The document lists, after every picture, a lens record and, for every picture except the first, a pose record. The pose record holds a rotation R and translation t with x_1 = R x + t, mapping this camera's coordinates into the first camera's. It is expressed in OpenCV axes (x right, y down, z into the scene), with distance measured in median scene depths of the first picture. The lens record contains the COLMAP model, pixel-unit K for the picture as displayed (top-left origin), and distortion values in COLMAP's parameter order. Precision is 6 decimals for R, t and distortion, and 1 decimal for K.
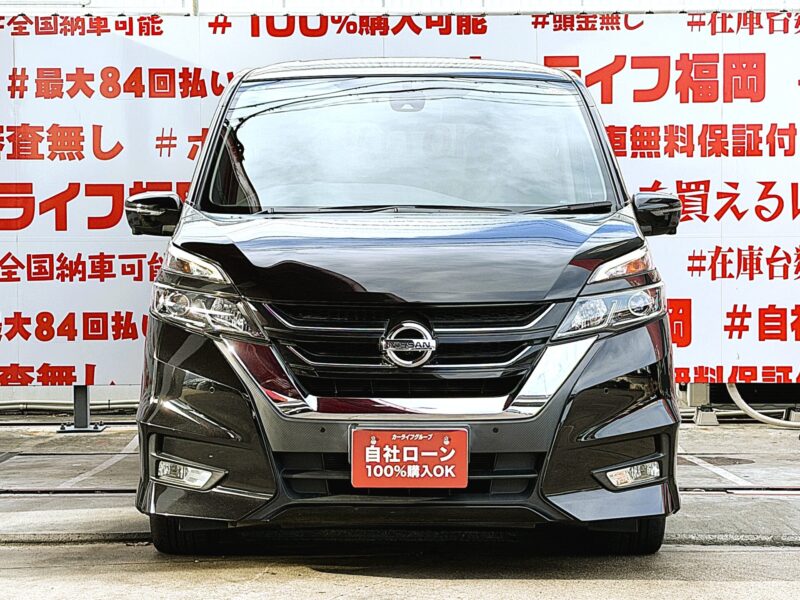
lens RADIAL K [[1843.6, 0, 405.6], [0, 1843.6, 297.8], [0, 0, 1]] dist [0.111346, 0.000000]
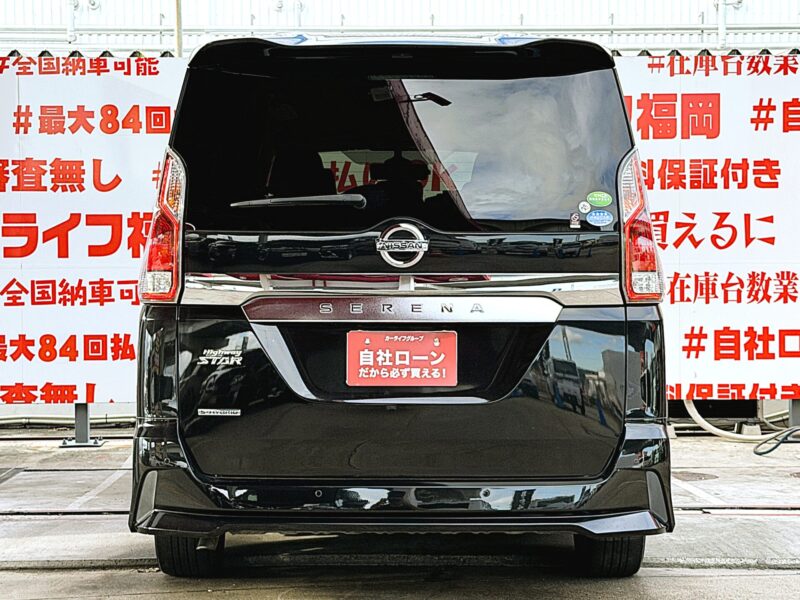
lens RADIAL K [[1643.8, 0, 394.8], [0, 1643.8, 299.1], [0, 0, 1]] dist [0.110915, 0.000000]
pose [[0.999702, -0.000944, 0.024384, -0.018427], [0.000993, 0.999997, -0.002006, -0.010605], [-0.024382, 0.002029, 0.999701, 0.044595]]
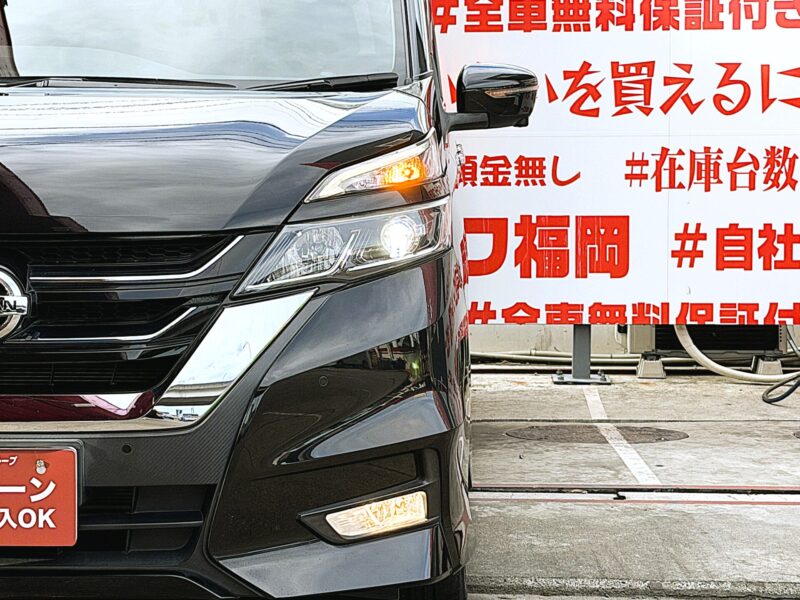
lens RADIAL K [[1889.2, 0, 398.2], [0, 1889.2, 303.1], [0, 0, 1]] dist [0.097123, 0.000000]
pose [[0.999625, 0.003936, -0.027098, 0.079776], [-0.002528, 0.998653, 0.051822, -0.003709], [0.027265, -0.051734, 0.998289, 0.206273]]
